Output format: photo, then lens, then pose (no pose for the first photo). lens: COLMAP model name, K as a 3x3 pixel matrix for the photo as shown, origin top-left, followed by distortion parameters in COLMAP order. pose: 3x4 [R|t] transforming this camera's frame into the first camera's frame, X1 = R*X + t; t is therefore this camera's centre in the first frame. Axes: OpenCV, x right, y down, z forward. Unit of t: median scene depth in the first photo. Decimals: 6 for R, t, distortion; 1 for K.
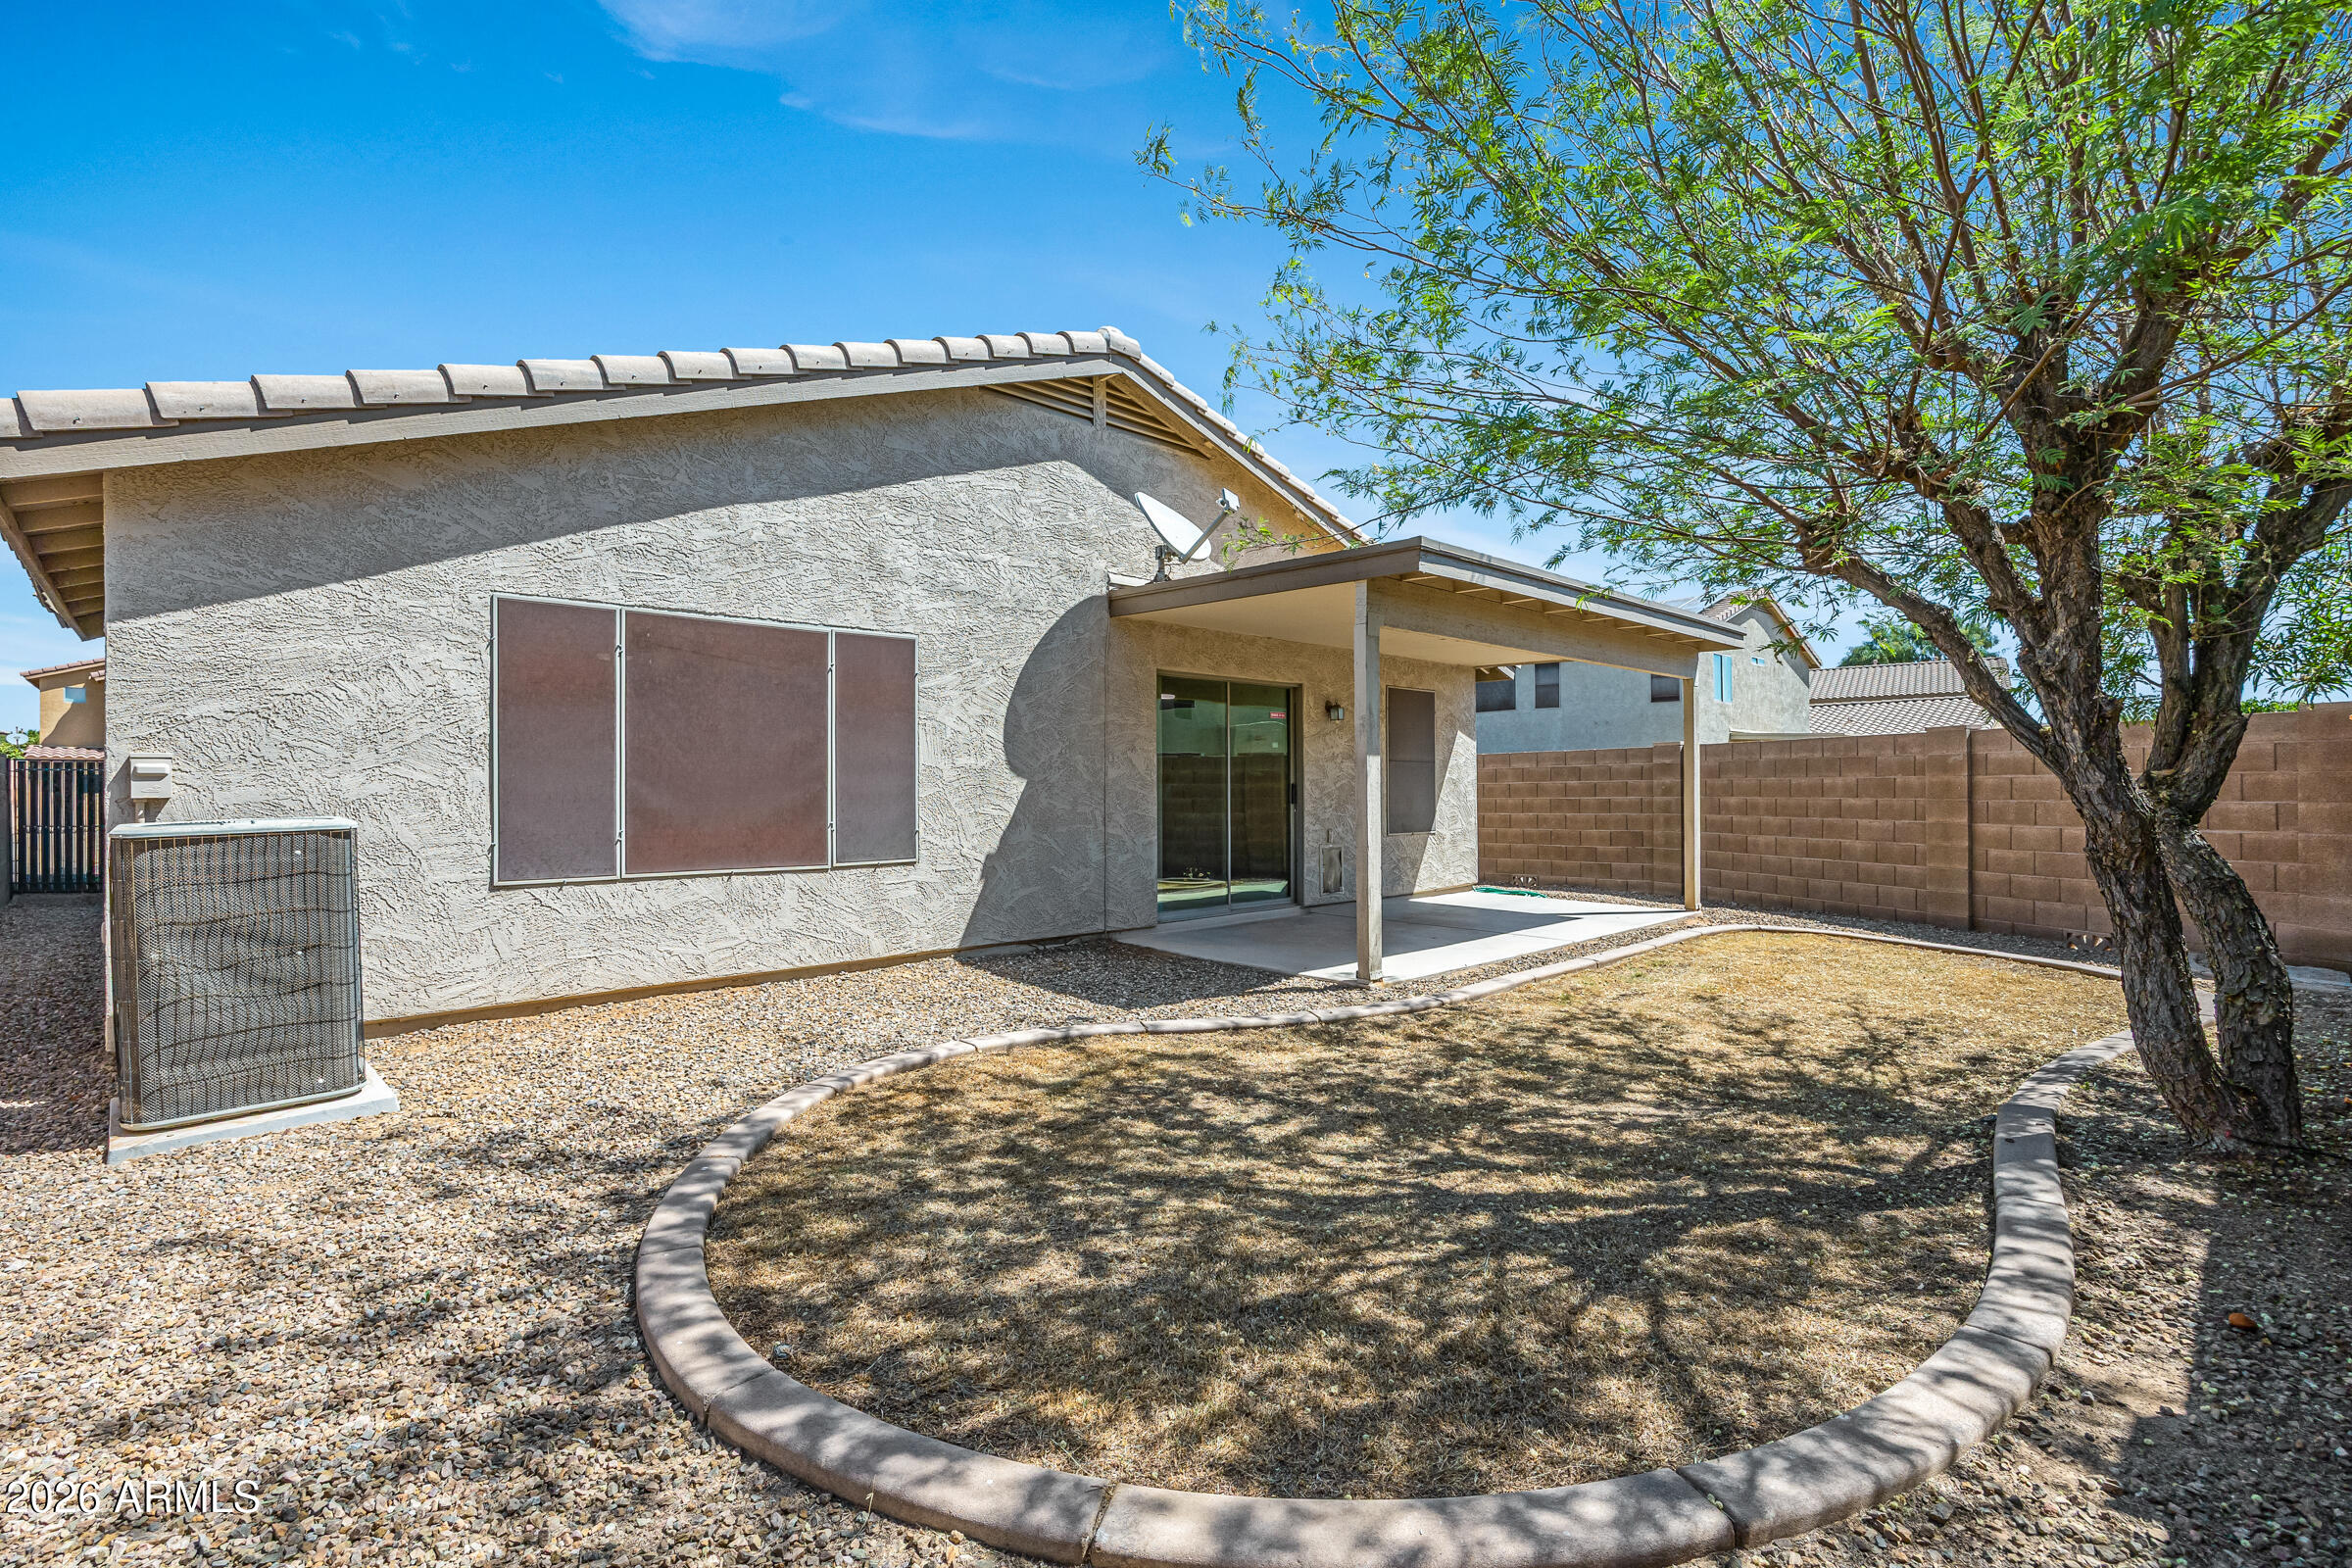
lens RADIAL K [[1065.9, 0, 1196.5], [0, 1065.9, 782.8], [0, 0, 1]] dist [-0.001972, 0.000114]
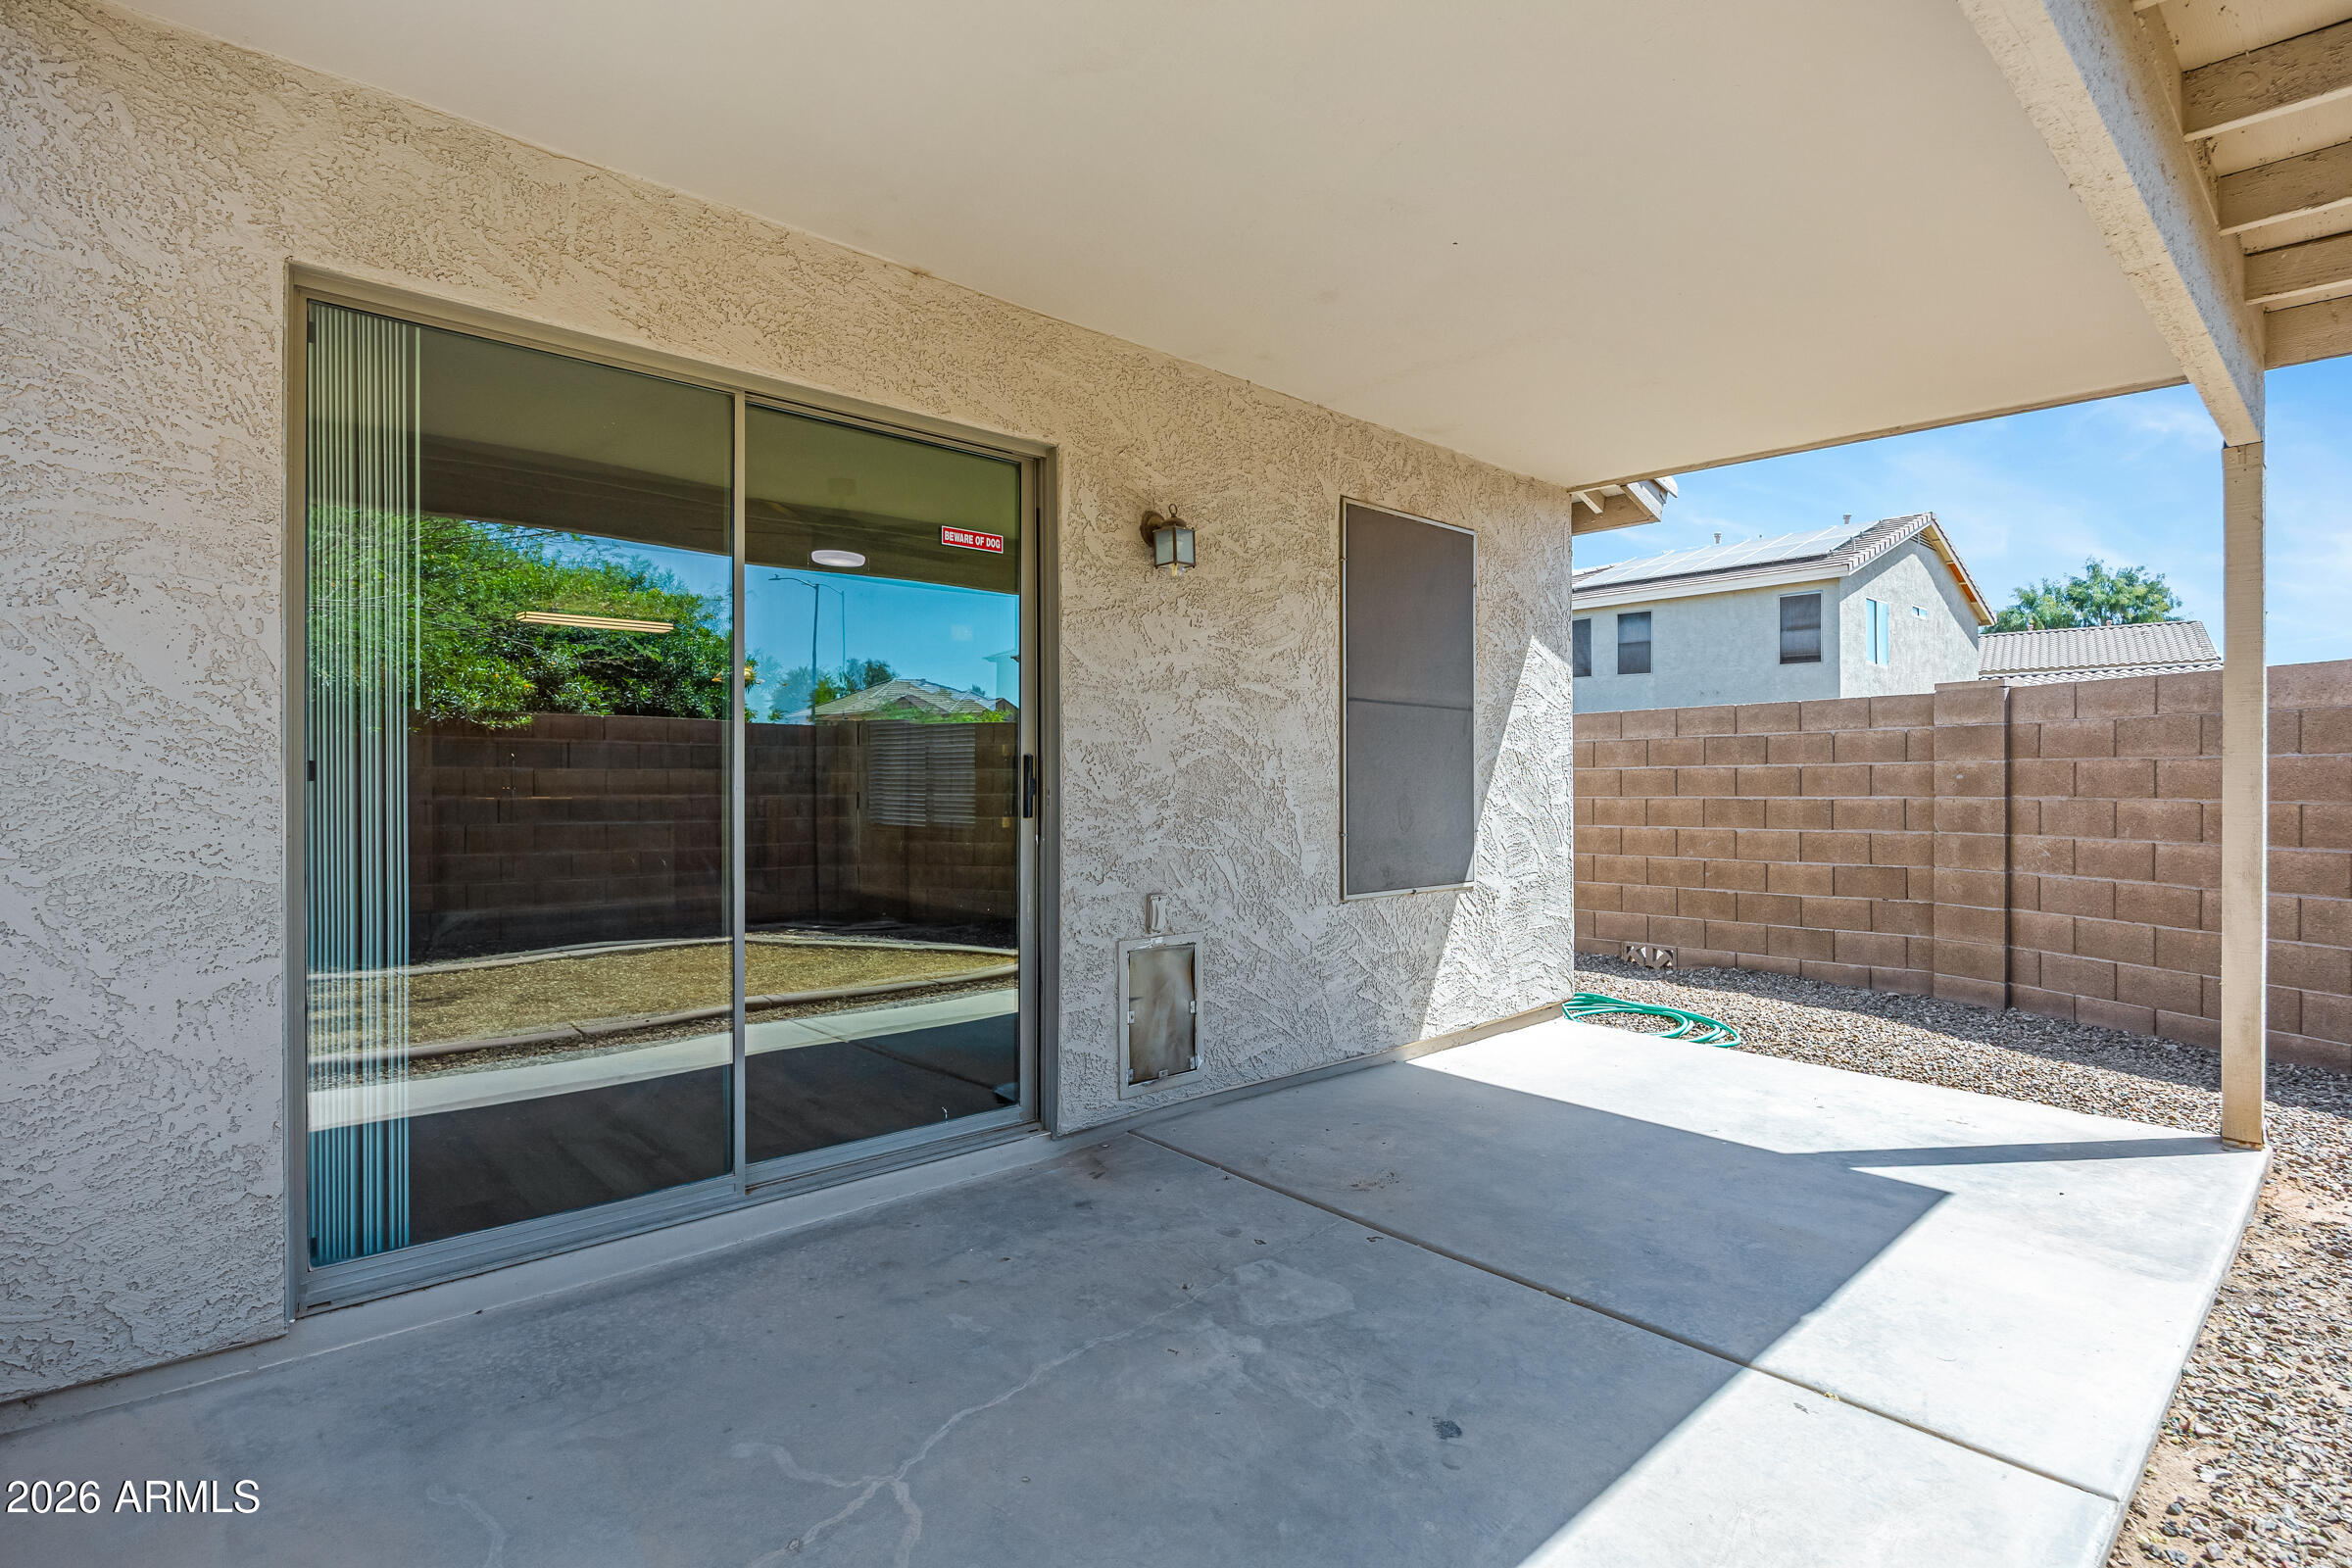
lens RADIAL K [[1126.4, 0, 1189.2], [0, 1126.4, 781.4], [0, 0, 1]] dist [-0.019556, 0.000606]
pose [[0.999324, 0.005097, -0.036397, 0.158975], [-0.004885, 0.999971, 0.005925, 0.006871], [0.036426, -0.005744, 0.999320, 0.689646]]
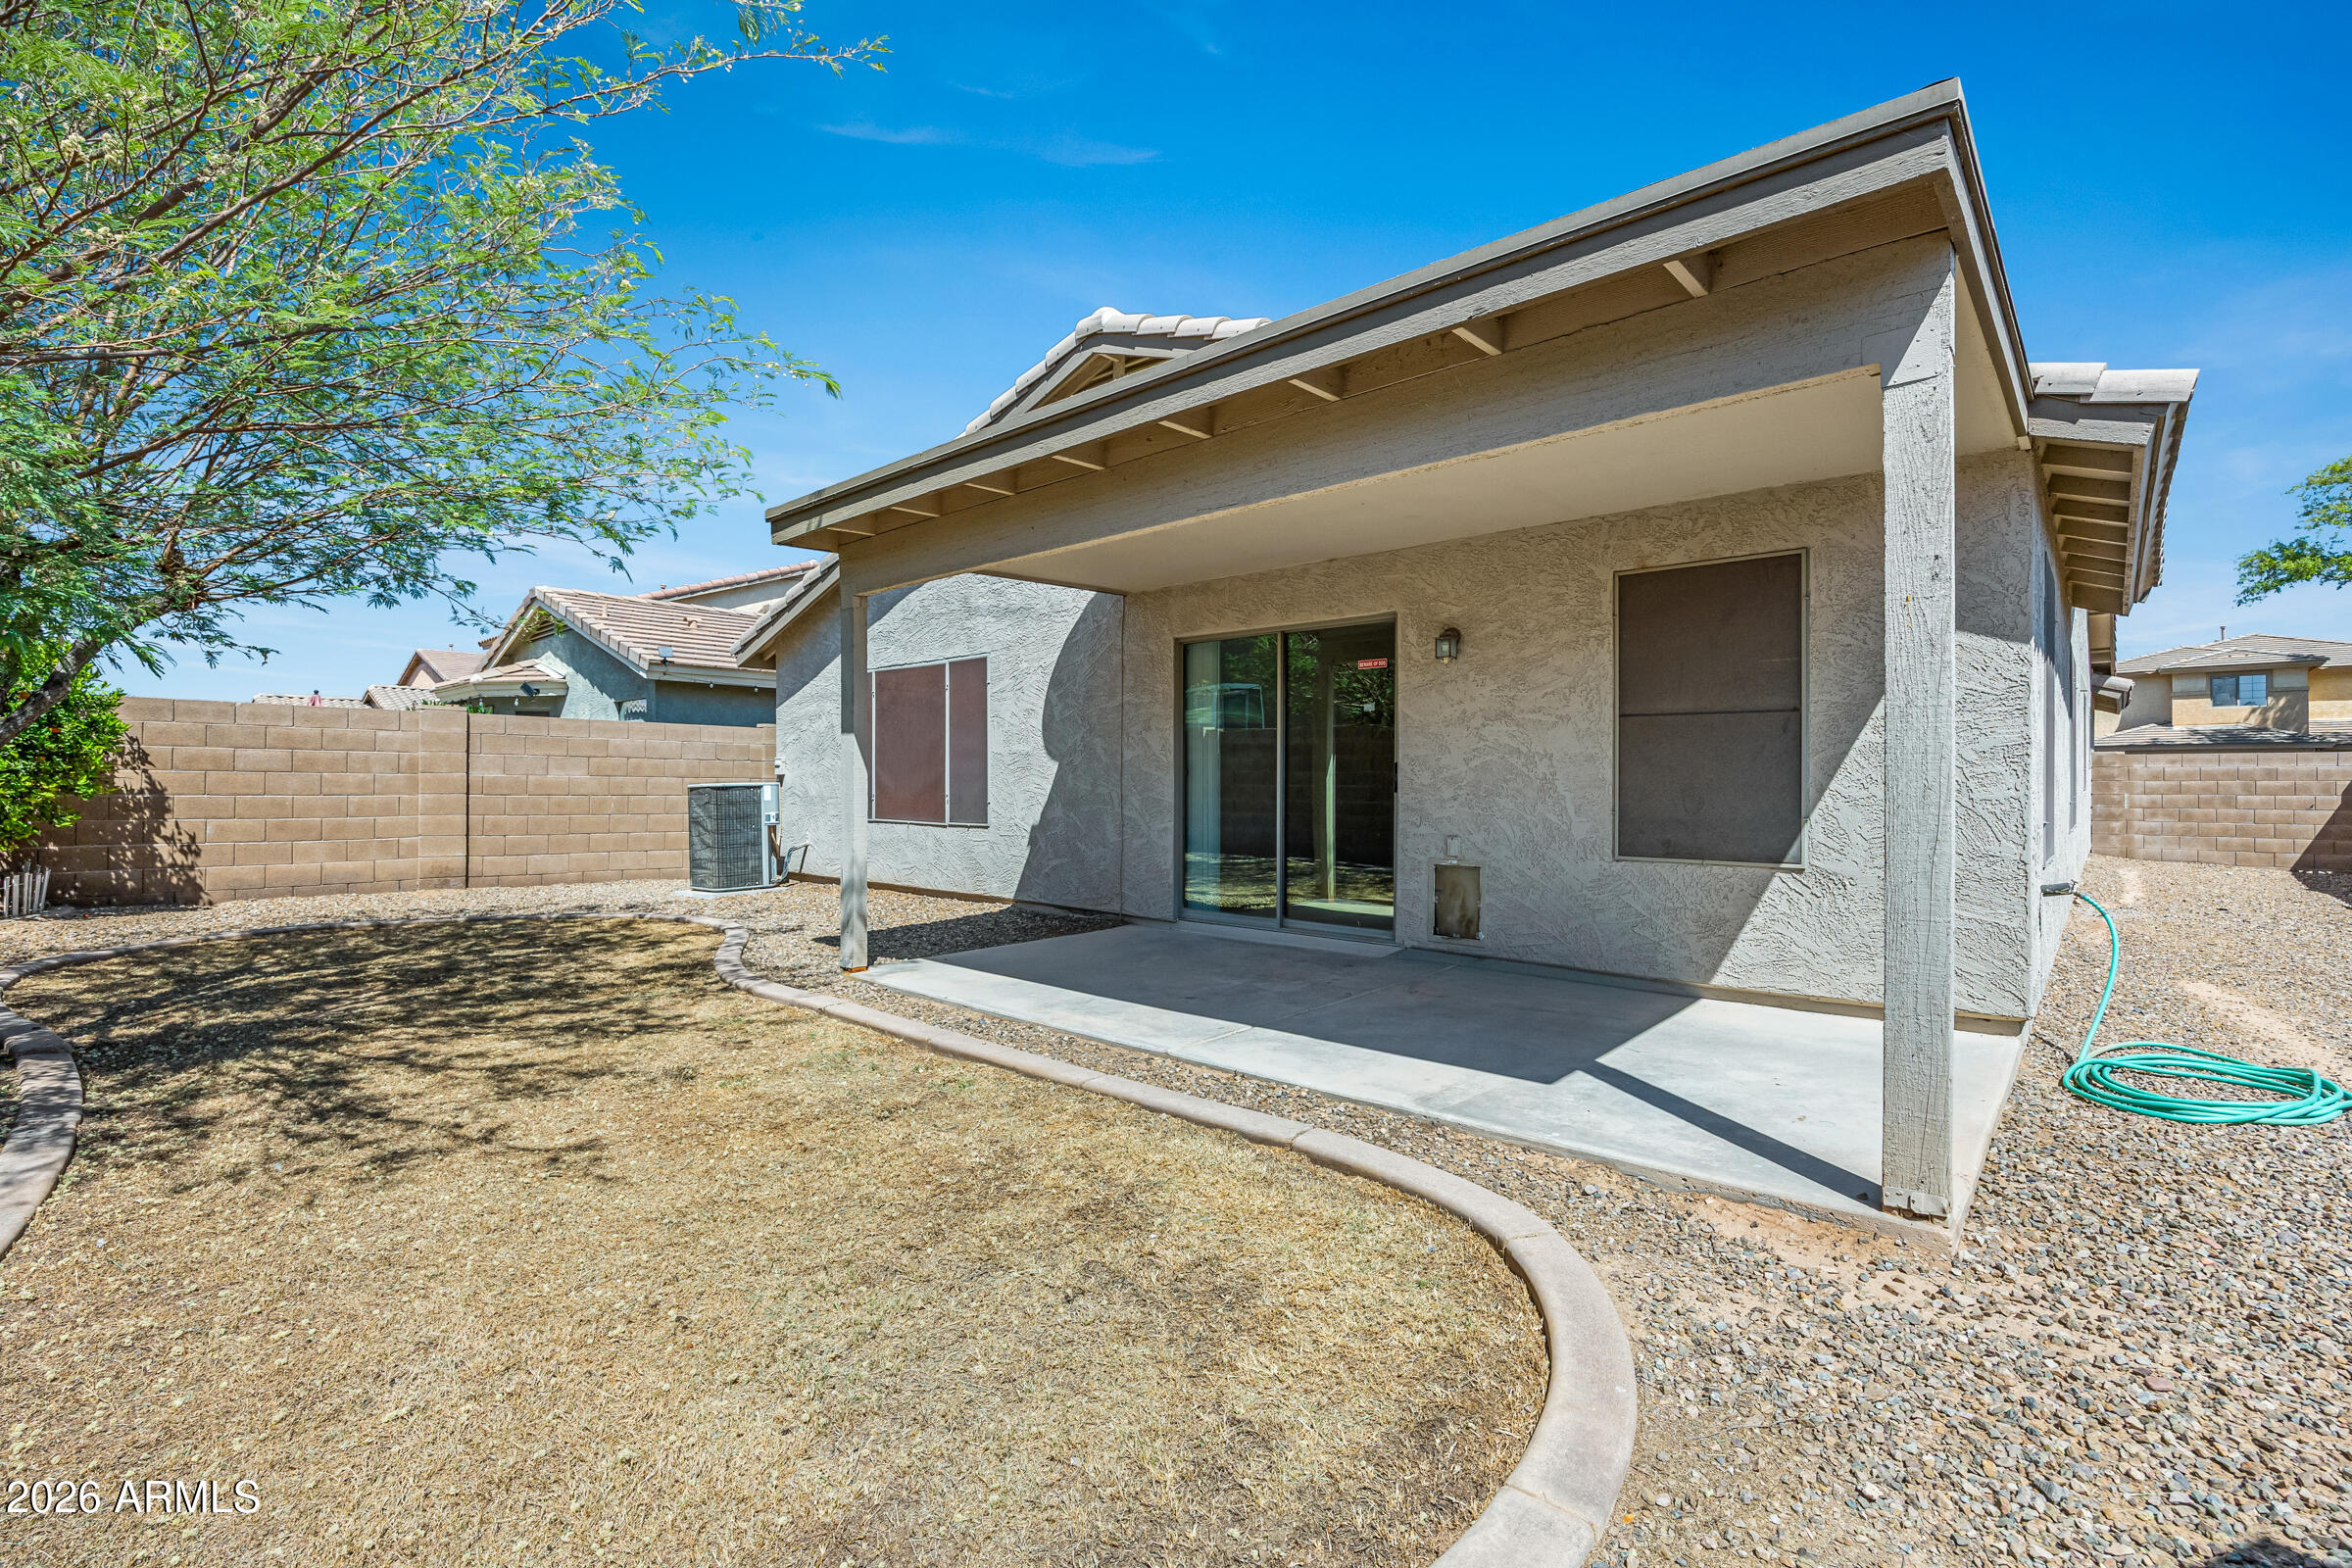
lens RADIAL K [[1065.9, 0, 1196.5], [0, 1065.9, 782.8], [0, 0, 1]] dist [-0.001972, 0.000114]
pose [[0.084773, 0.009696, -0.996353, 0.802208], [0.005304, 0.999934, 0.010182, 0.006541], [0.996386, -0.006148, 0.084716, 0.861176]]
